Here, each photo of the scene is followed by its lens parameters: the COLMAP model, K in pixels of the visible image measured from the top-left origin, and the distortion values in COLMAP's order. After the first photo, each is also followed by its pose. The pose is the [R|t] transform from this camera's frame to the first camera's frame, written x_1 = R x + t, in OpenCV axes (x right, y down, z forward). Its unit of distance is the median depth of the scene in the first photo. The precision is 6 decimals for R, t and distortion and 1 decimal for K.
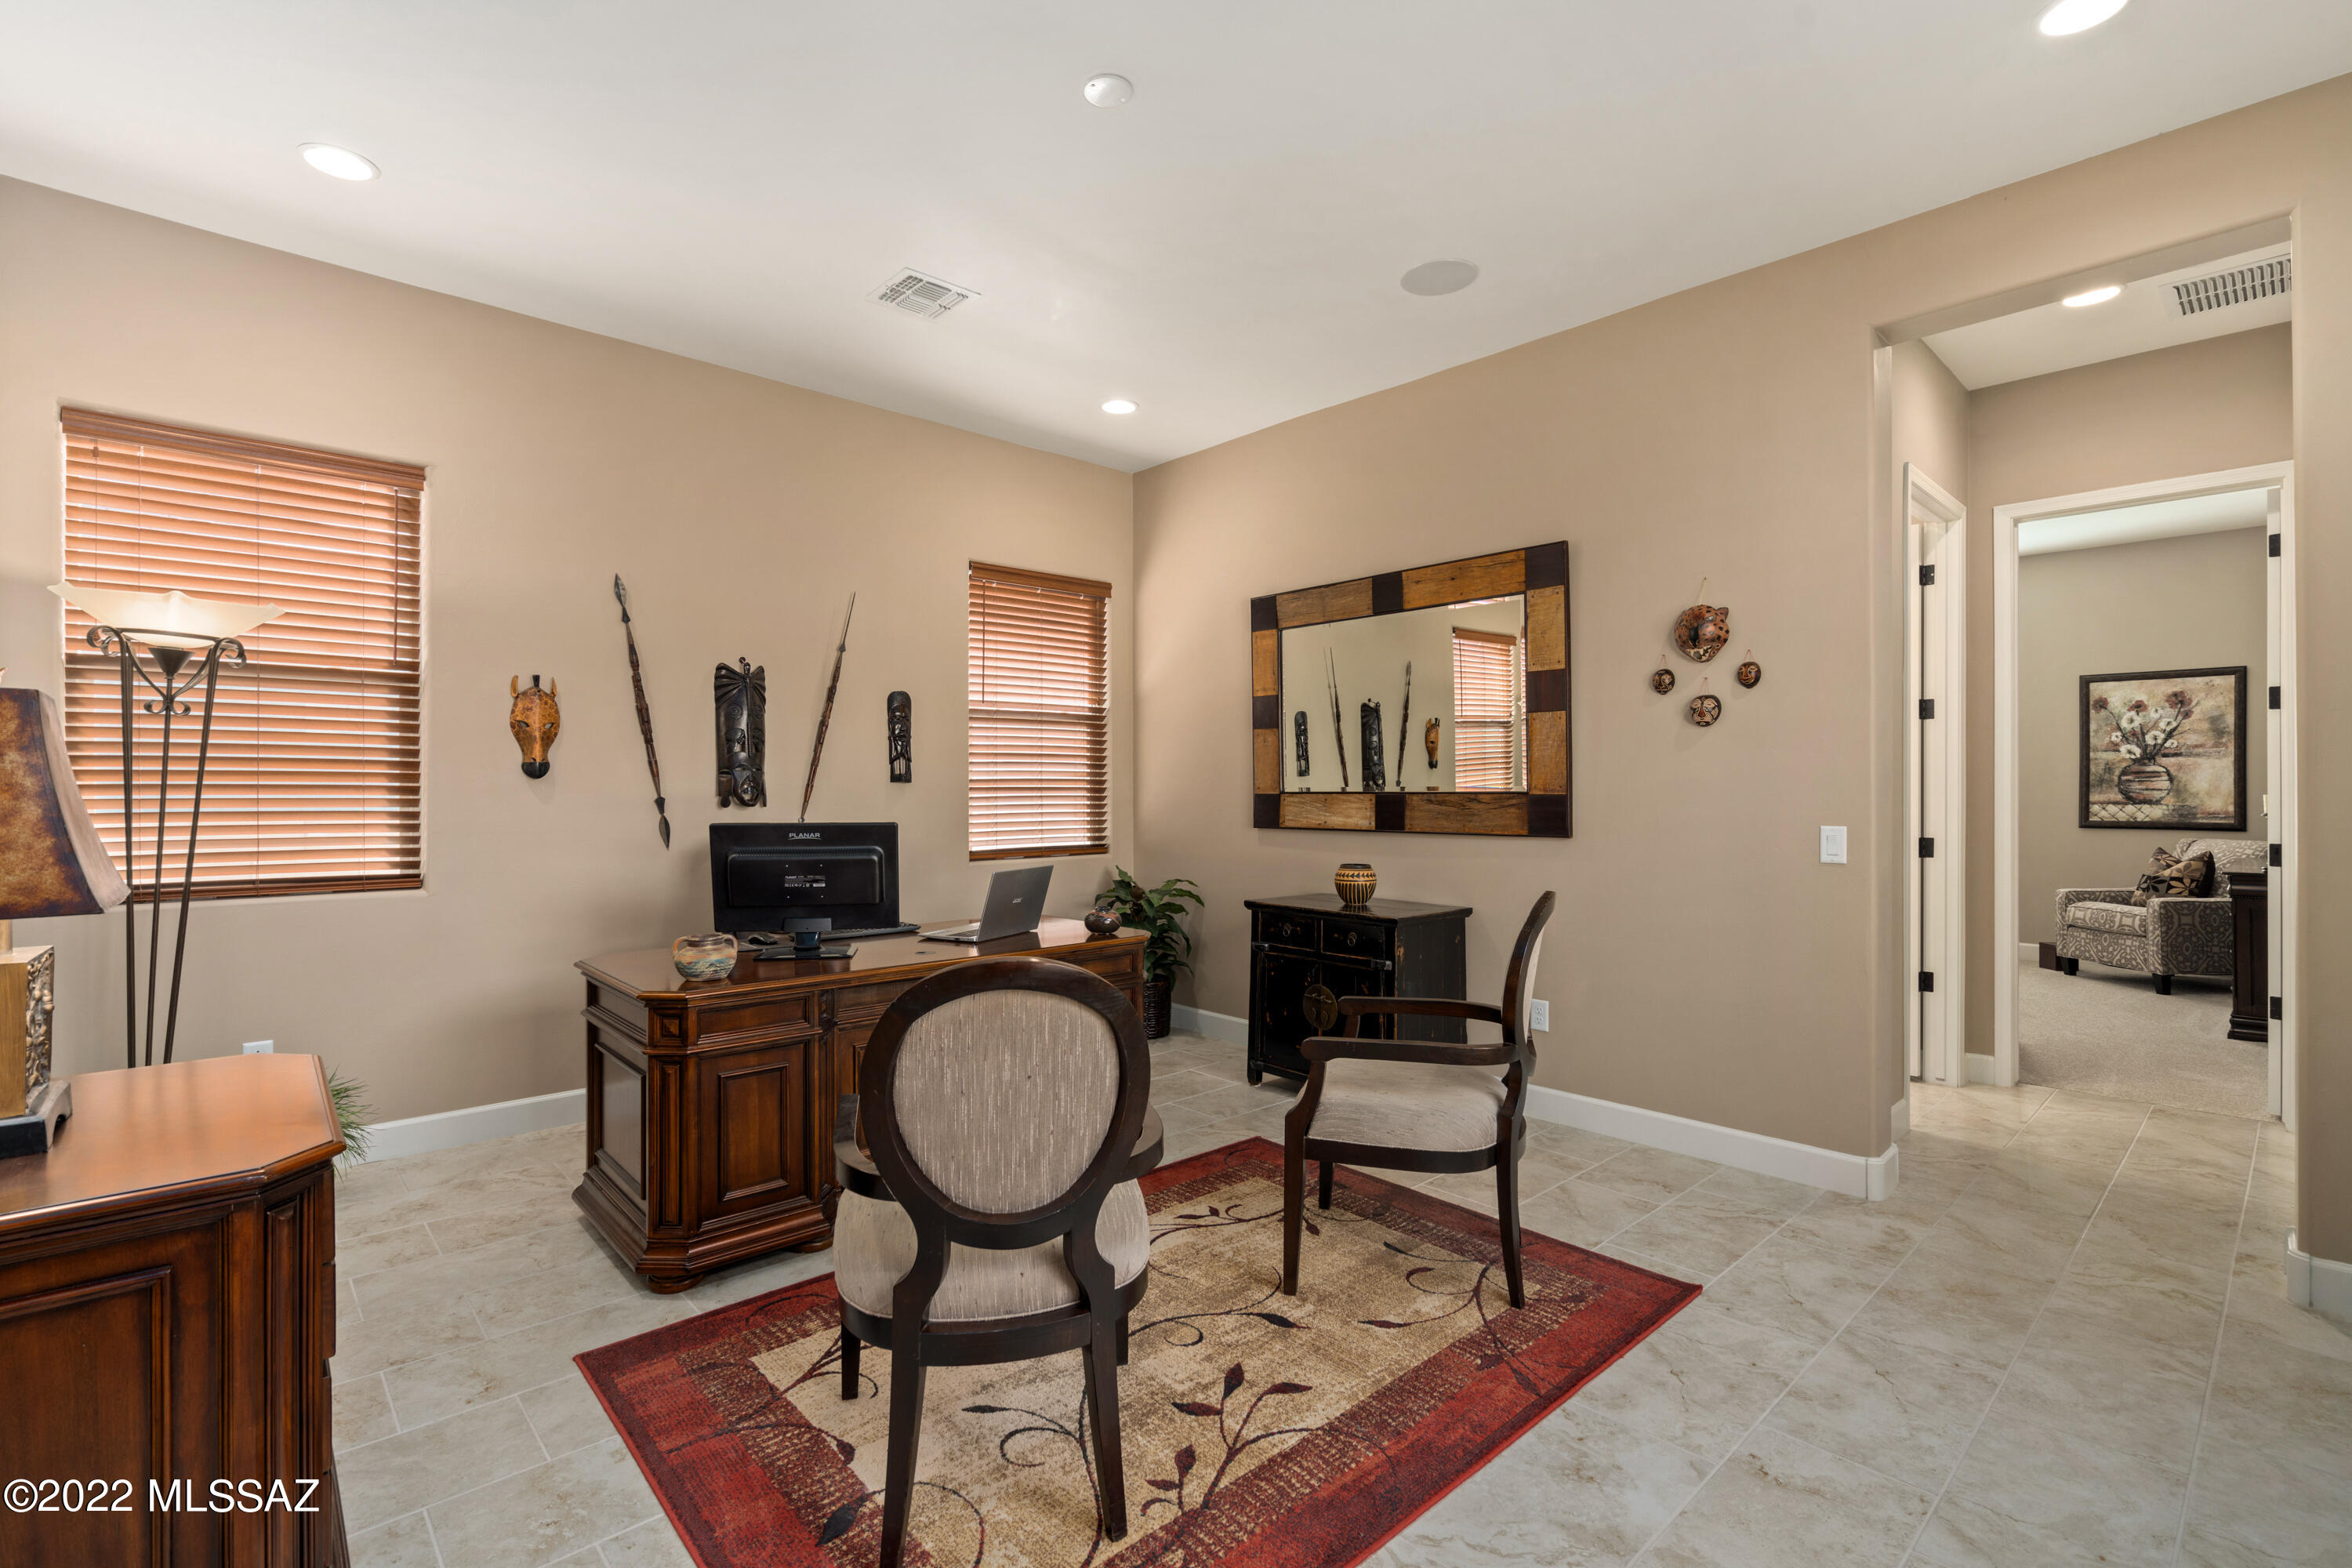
lens RADIAL K [[1074.0, 0, 1175.2], [0, 1074.0, 790.9], [0, 0, 1]] dist [-0.003514, 0.001369]
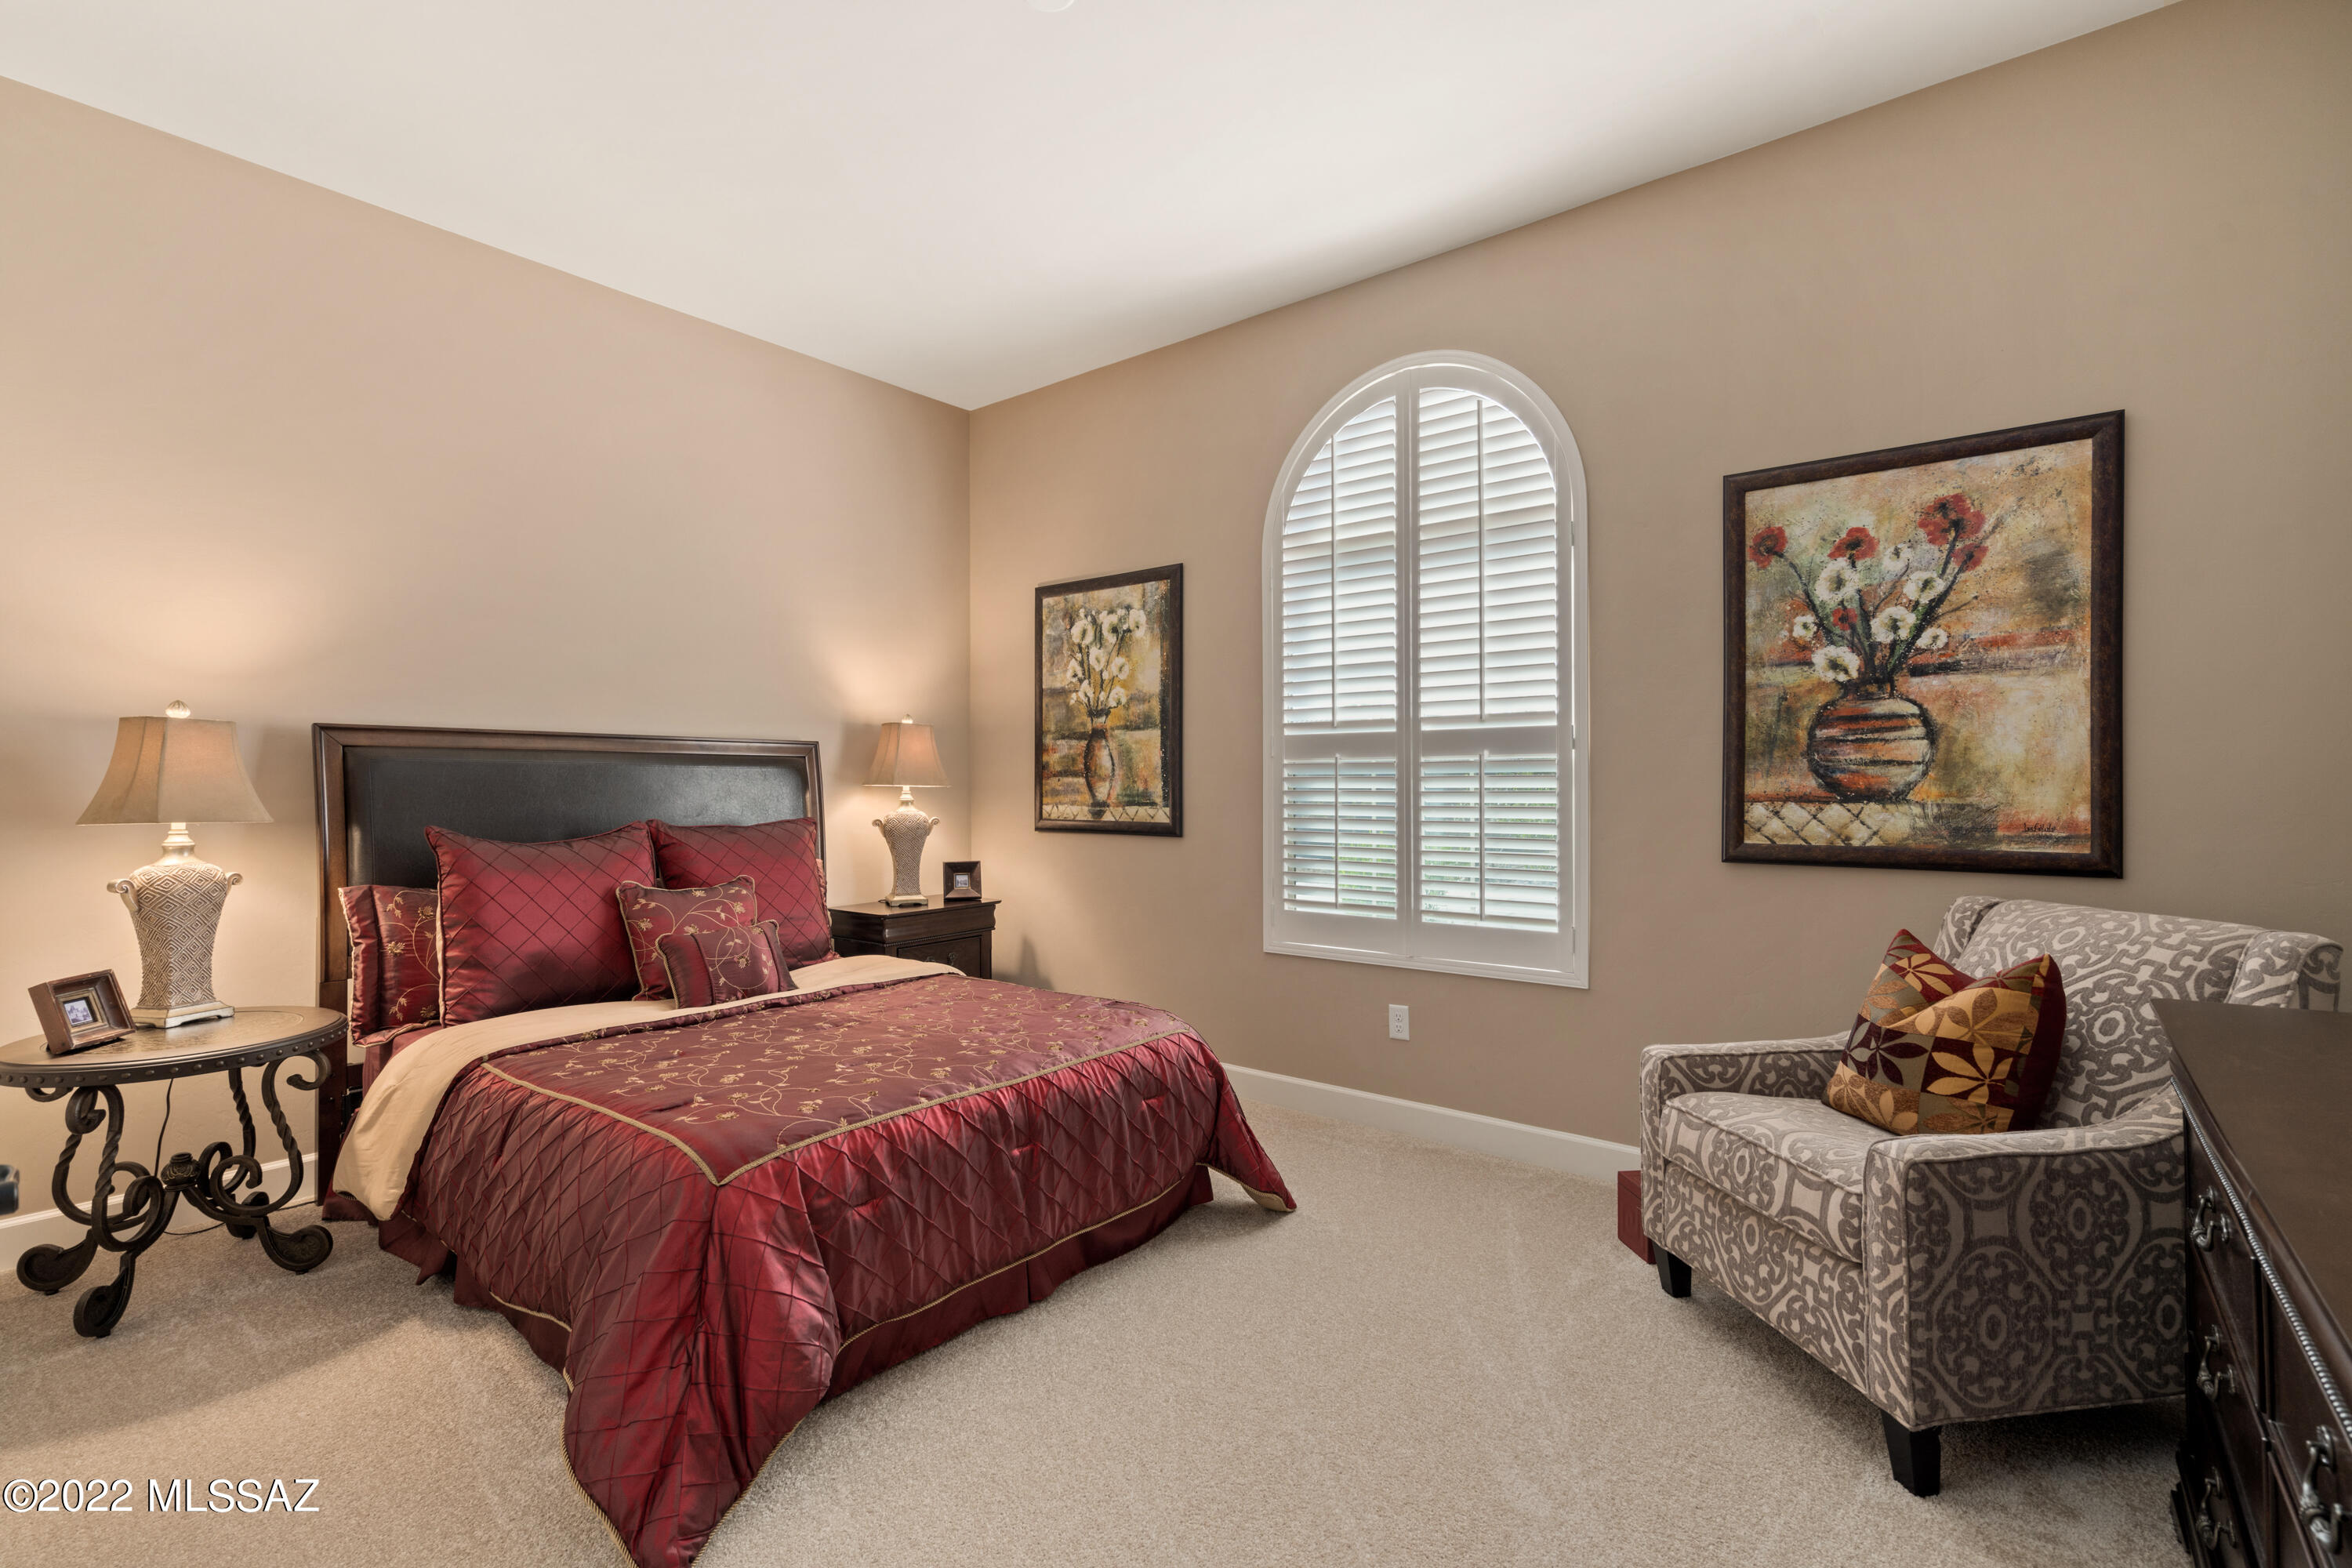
lens RADIAL K [[1074.0, 0, 1175.3], [0, 1074.0, 788.6], [0, 0, 1]] dist [-0.003514, 0.001369]
pose [[0.989422, -0.004270, 0.145005, 0.614725], [0.003579, 0.999981, 0.005025, 0.004978], [-0.145023, -0.004453, 0.989418, 0.669191]]
